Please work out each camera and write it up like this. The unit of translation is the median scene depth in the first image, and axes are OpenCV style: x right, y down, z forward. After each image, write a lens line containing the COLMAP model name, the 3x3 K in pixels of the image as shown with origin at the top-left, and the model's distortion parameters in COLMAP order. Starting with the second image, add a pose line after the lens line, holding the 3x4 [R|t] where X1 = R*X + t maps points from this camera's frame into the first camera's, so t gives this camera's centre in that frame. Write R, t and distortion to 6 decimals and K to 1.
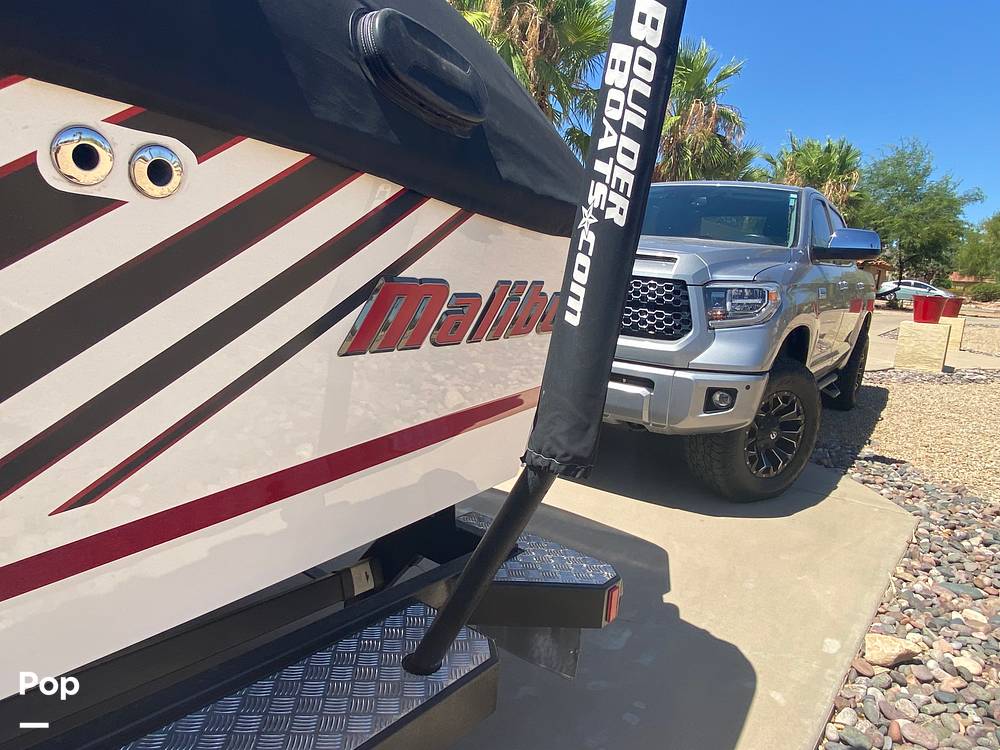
lens RADIAL K [[634.5, 0, 500.0], [0, 634.5, 375.0], [0, 0, 1]] dist [0.064642, -0.072944]
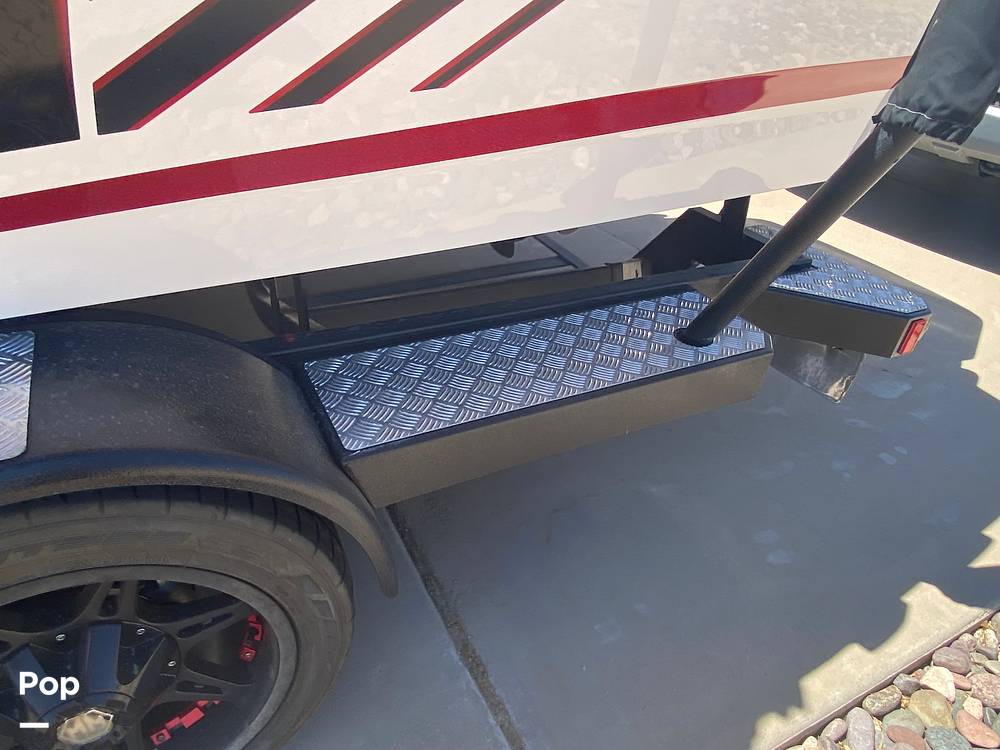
lens RADIAL K [[634.5, 0, 500.0], [0, 634.5, 375.0], [0, 0, 1]] dist [0.064642, -0.072944]
pose [[0.912330, 0.226085, -0.341378, -0.044515], [-0.074134, 0.911165, 0.405318, 0.120832], [0.402688, -0.344476, 0.848044, -0.022699]]
